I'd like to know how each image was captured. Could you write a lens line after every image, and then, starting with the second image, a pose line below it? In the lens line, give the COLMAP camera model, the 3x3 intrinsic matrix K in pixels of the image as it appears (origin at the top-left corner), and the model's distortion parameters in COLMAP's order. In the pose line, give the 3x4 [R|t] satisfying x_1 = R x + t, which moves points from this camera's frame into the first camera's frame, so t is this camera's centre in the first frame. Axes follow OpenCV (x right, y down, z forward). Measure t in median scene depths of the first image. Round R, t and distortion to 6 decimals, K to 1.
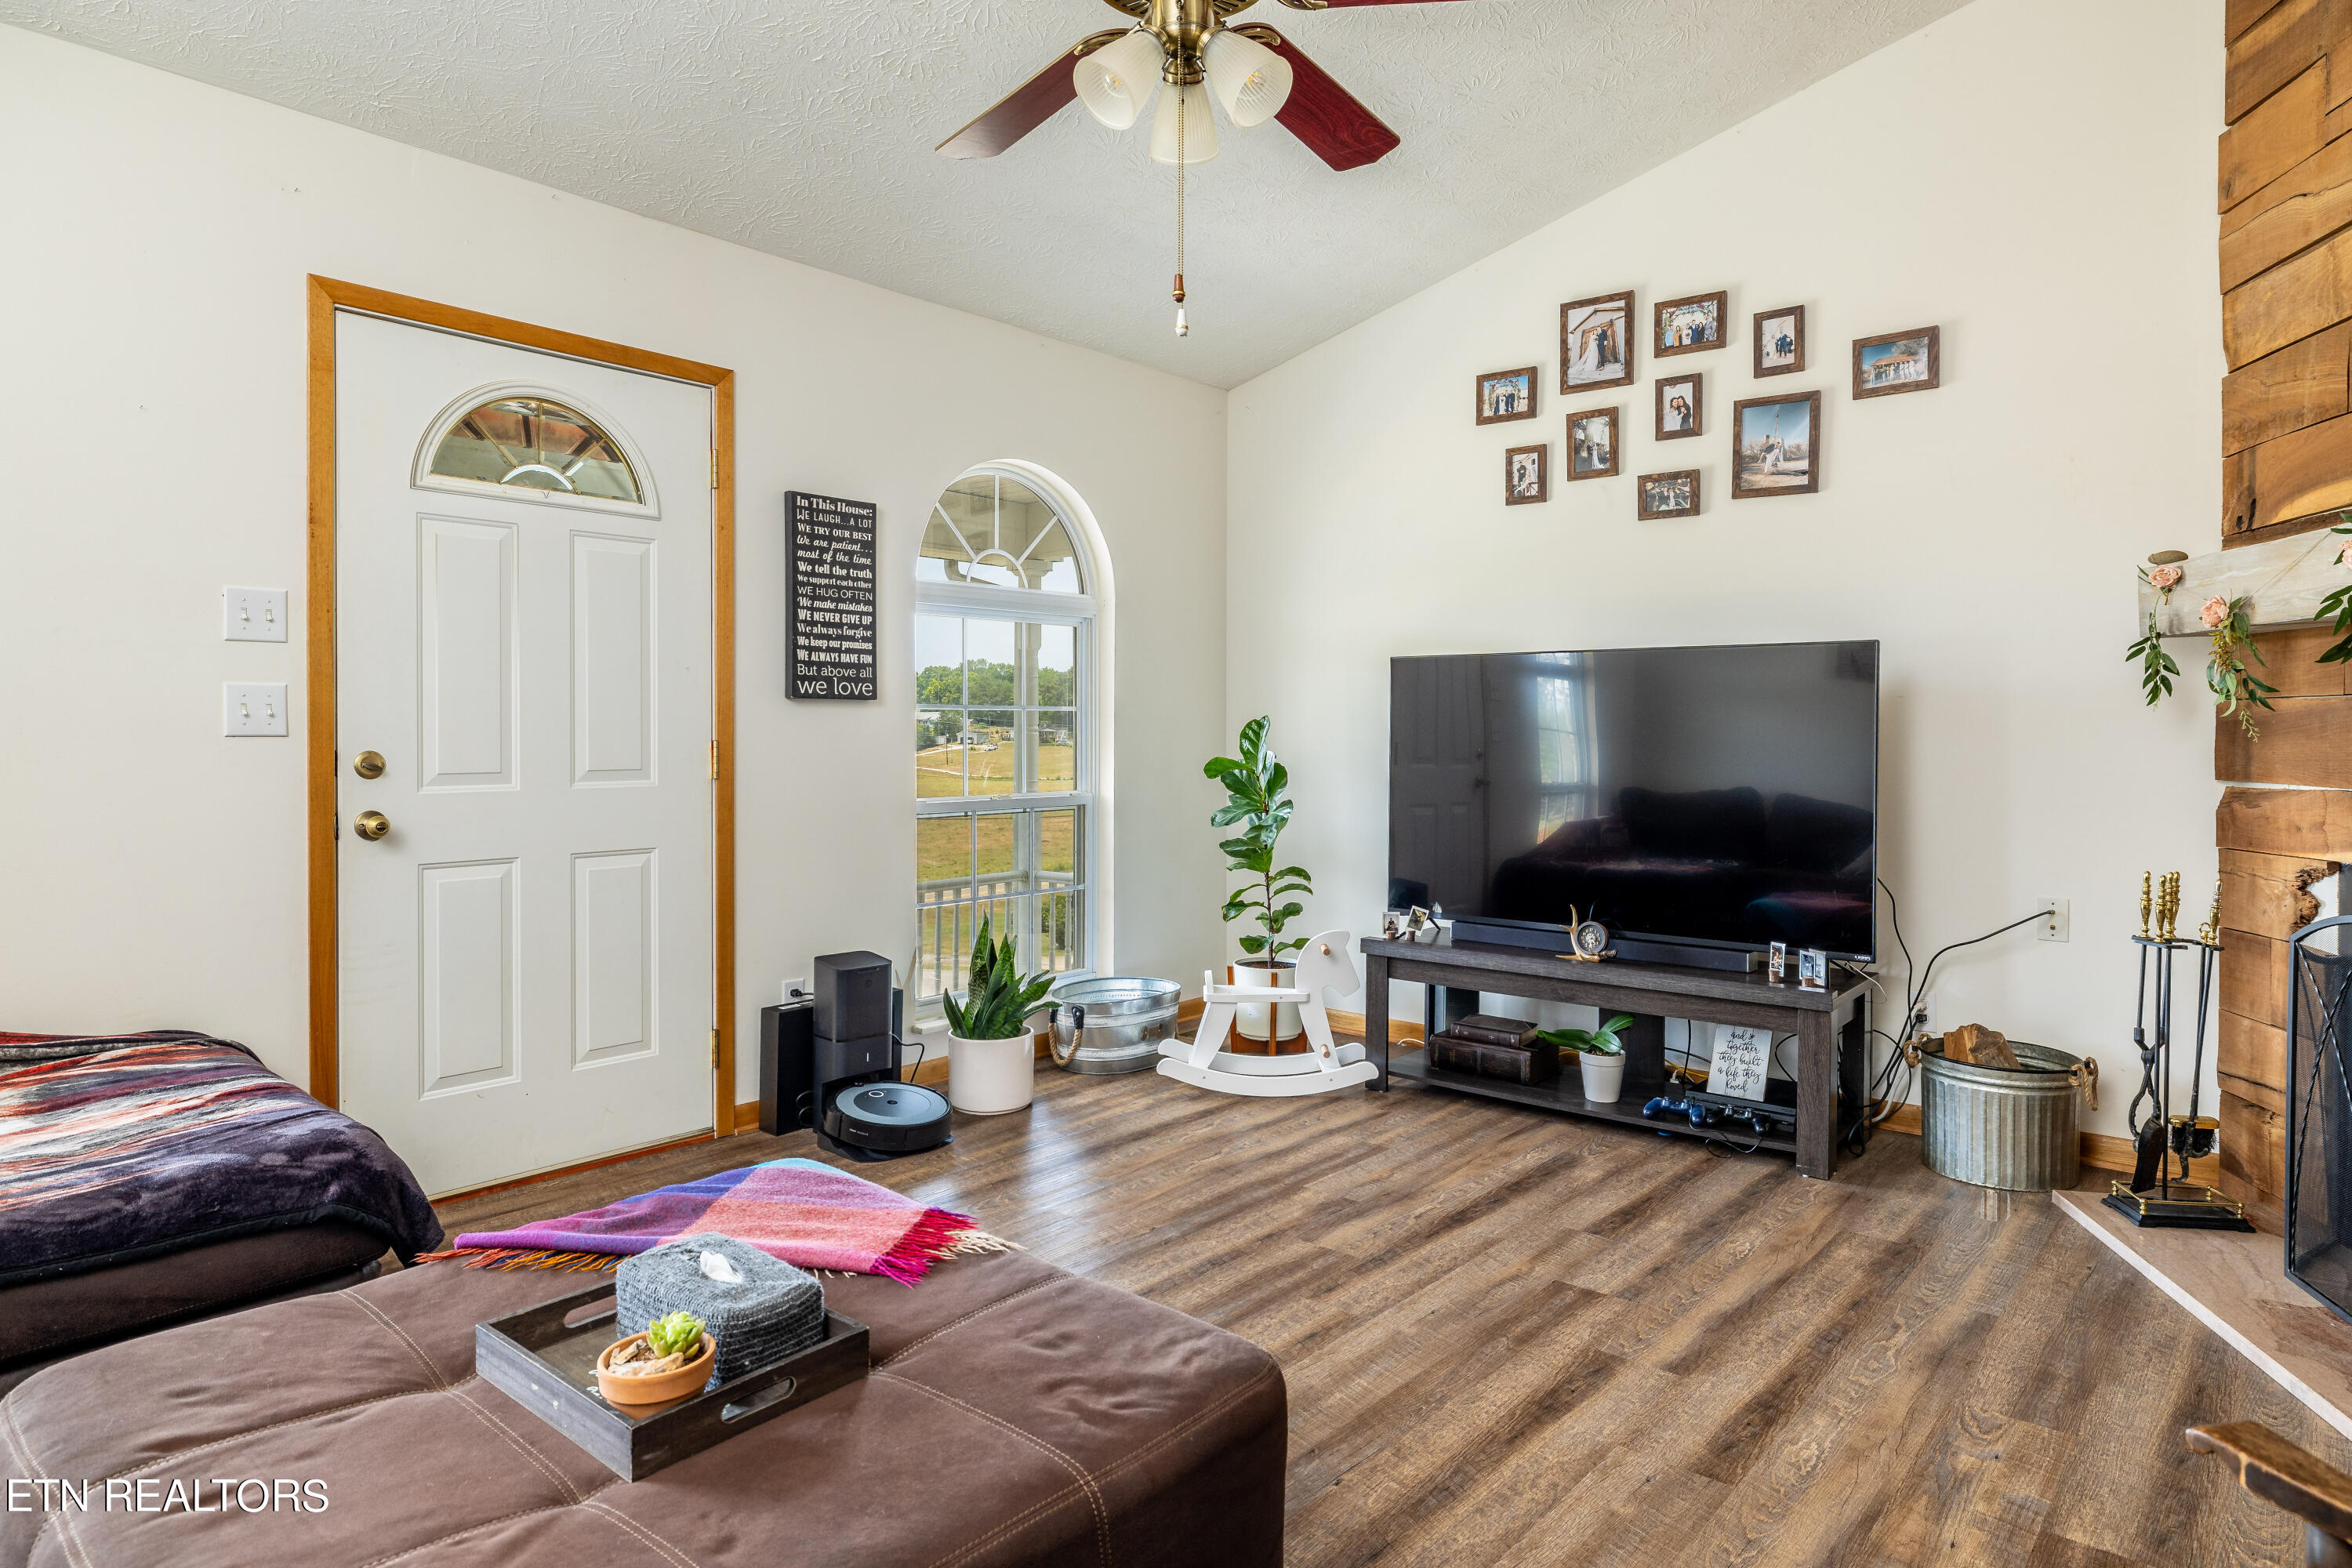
lens RADIAL K [[1336.0, 0, 1160.8], [0, 1336.0, 758.9], [0, 0, 1]] dist [-0.001277, -0.001461]
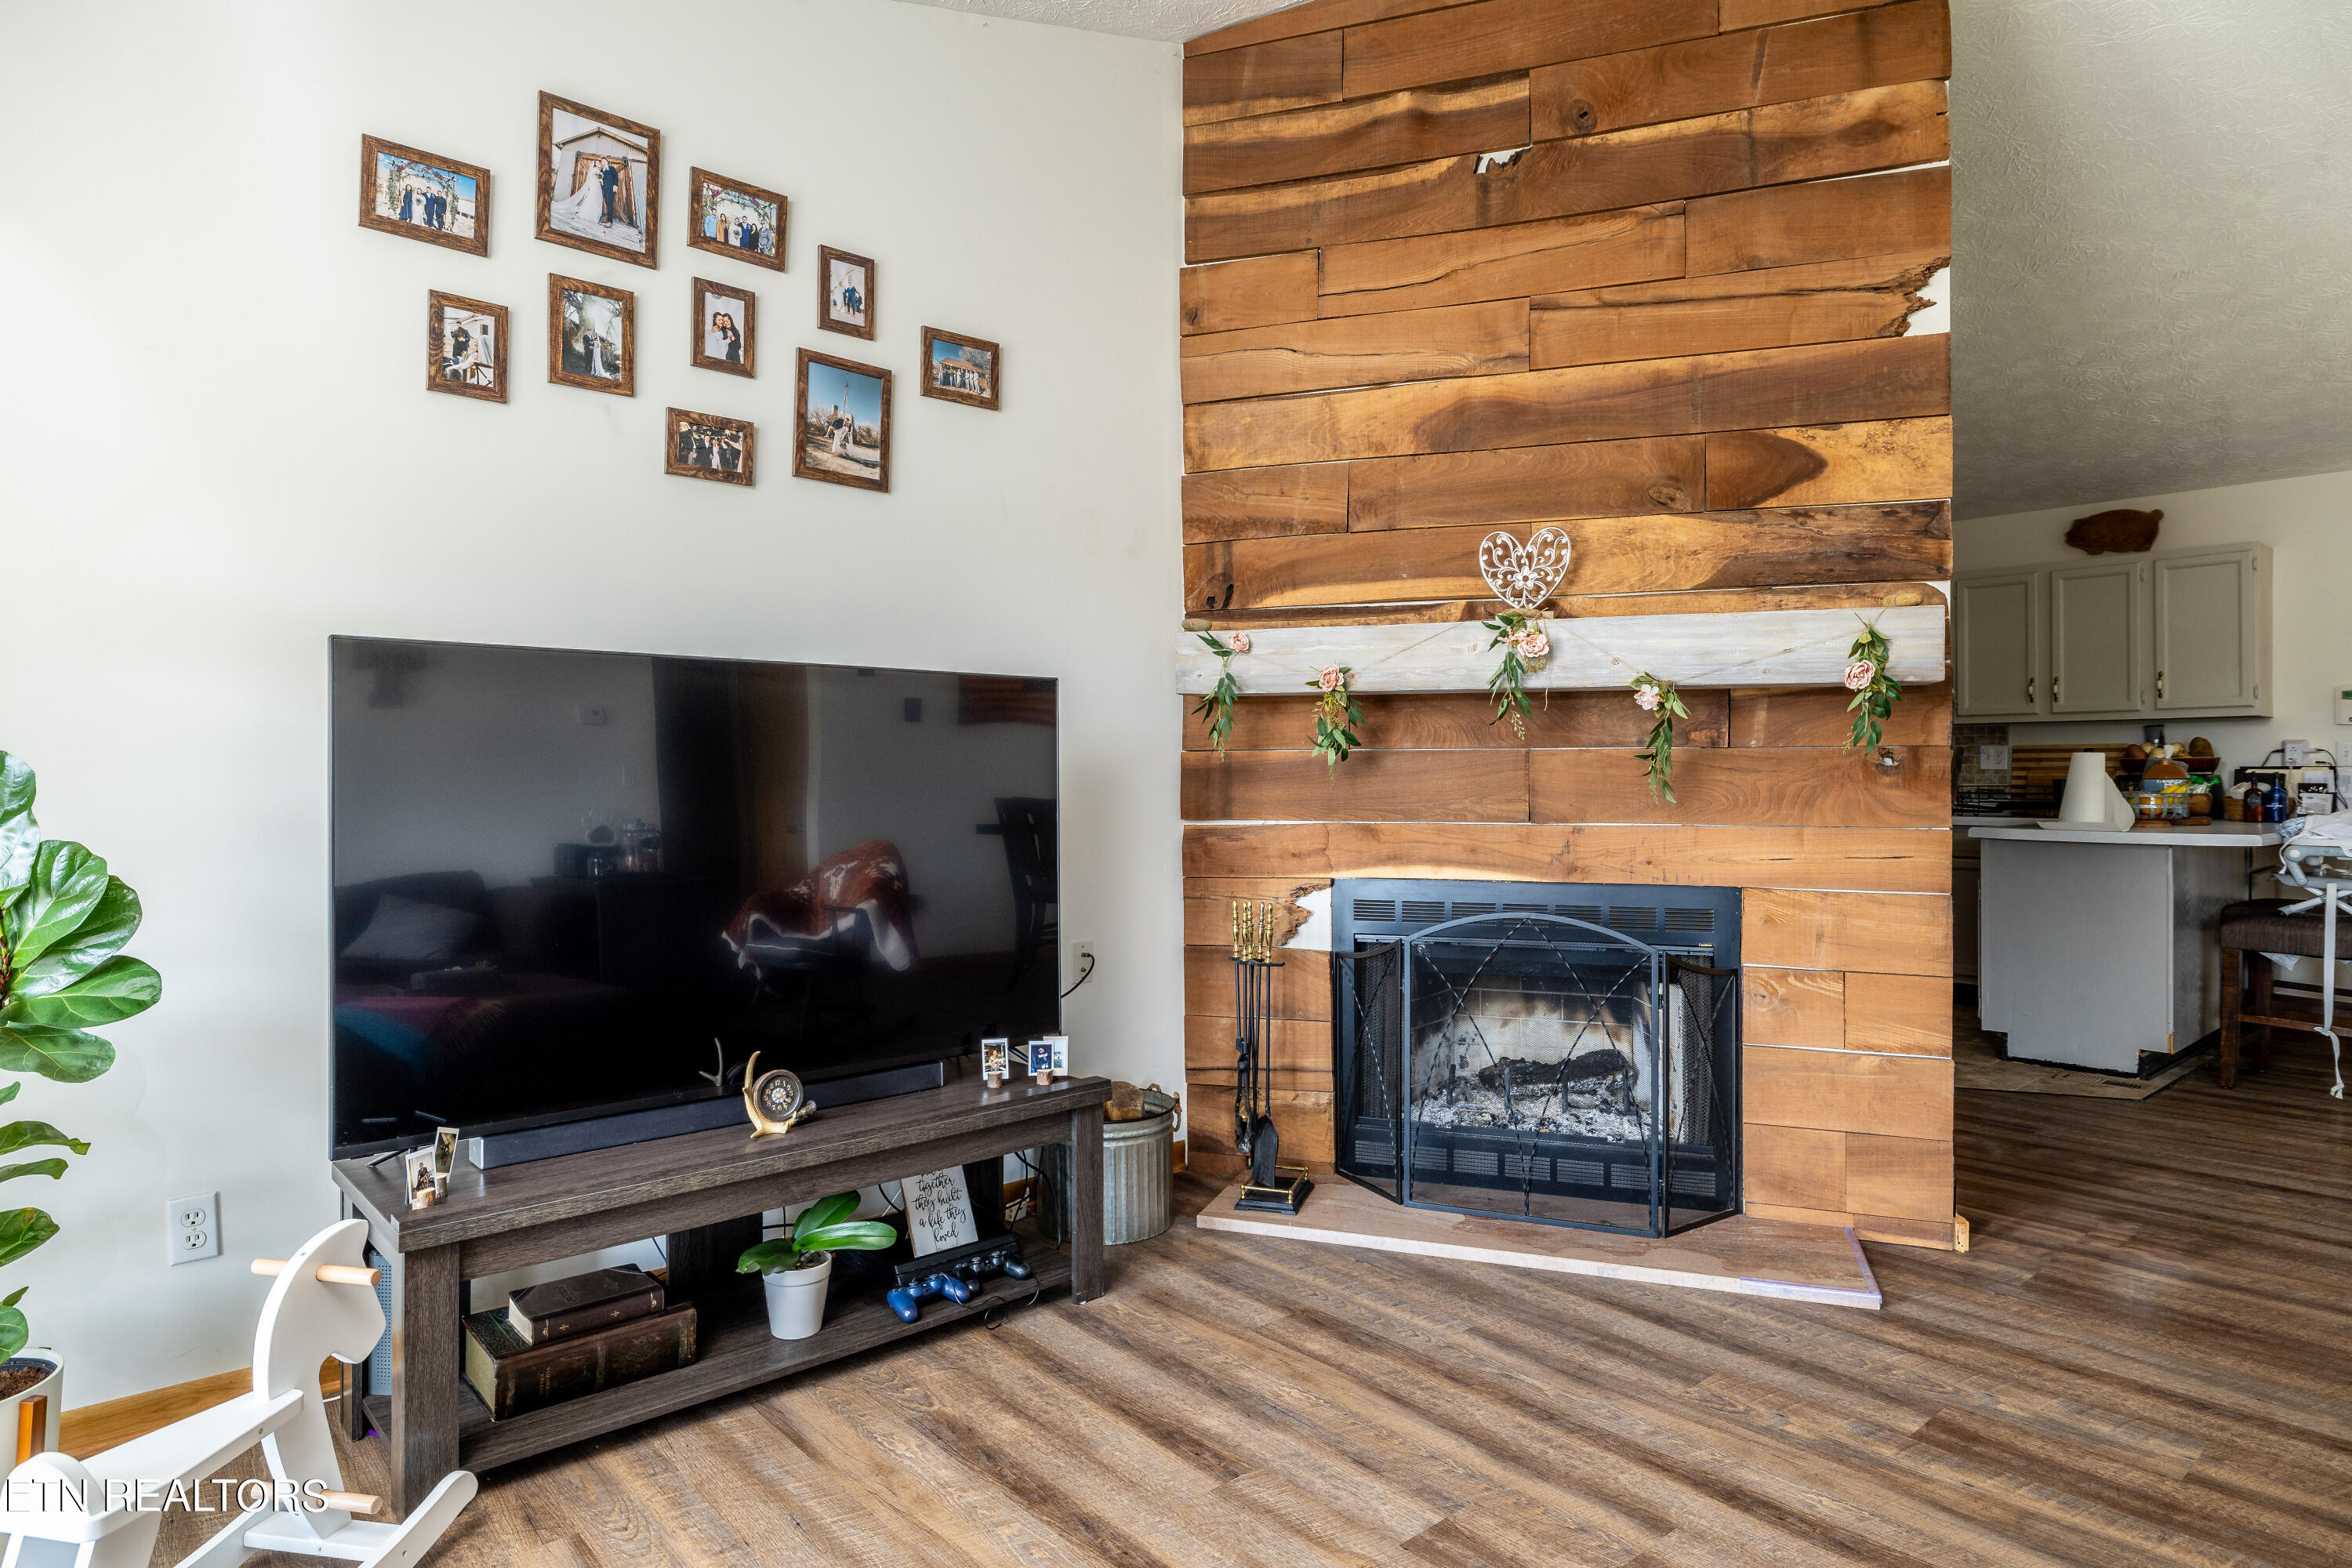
lens RADIAL K [[1336.0, 0, 1183.0], [0, 1336.0, 767.6], [0, 0, 1]] dist [-0.001277, -0.001461]
pose [[0.133877, -0.000748, 0.990998, -0.329075], [0.024046, 0.999708, -0.002494, -0.023649], [-0.990706, 0.024164, 0.133856, 0.763013]]
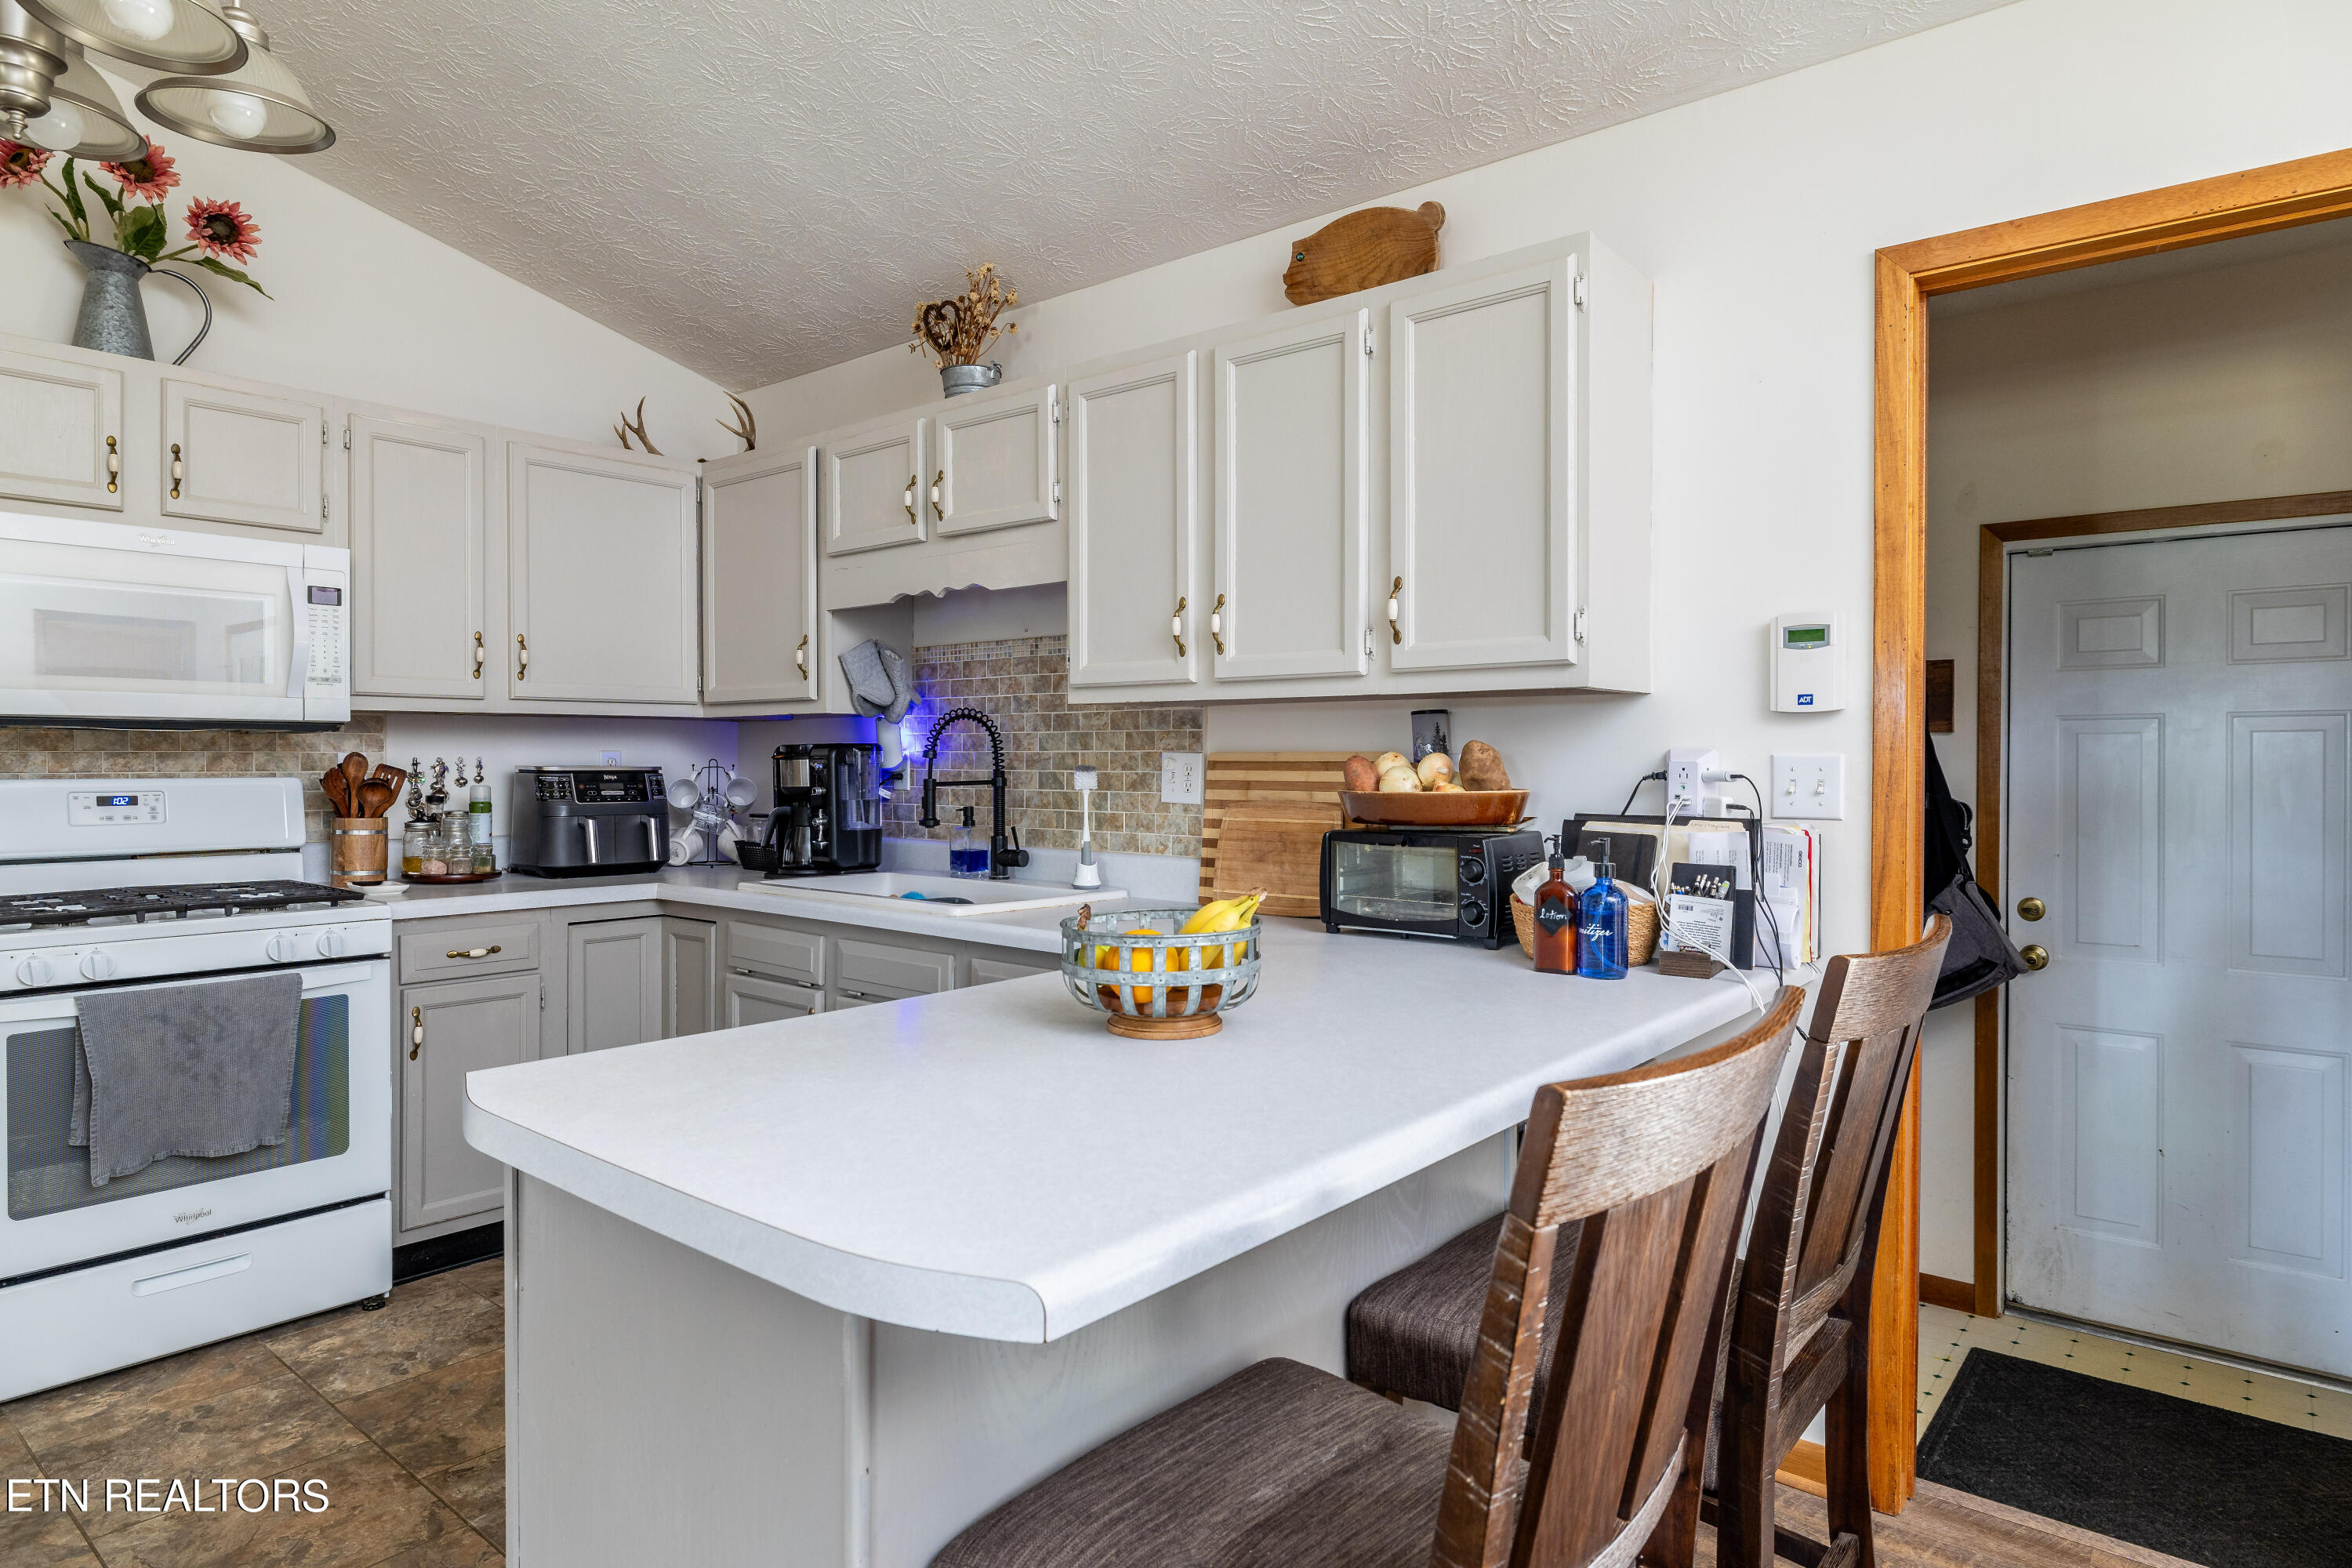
lens RADIAL K [[1336.0, 0, 1197.1], [0, 1336.0, 766.1], [0, 0, 1]] dist [-0.001277, -0.001461]
pose [[-0.033881, -0.012003, 0.999354, 0.813415], [0.019997, 0.999720, 0.012685, -0.034180], [-0.999226, 0.020414, -0.033632, -0.099967]]
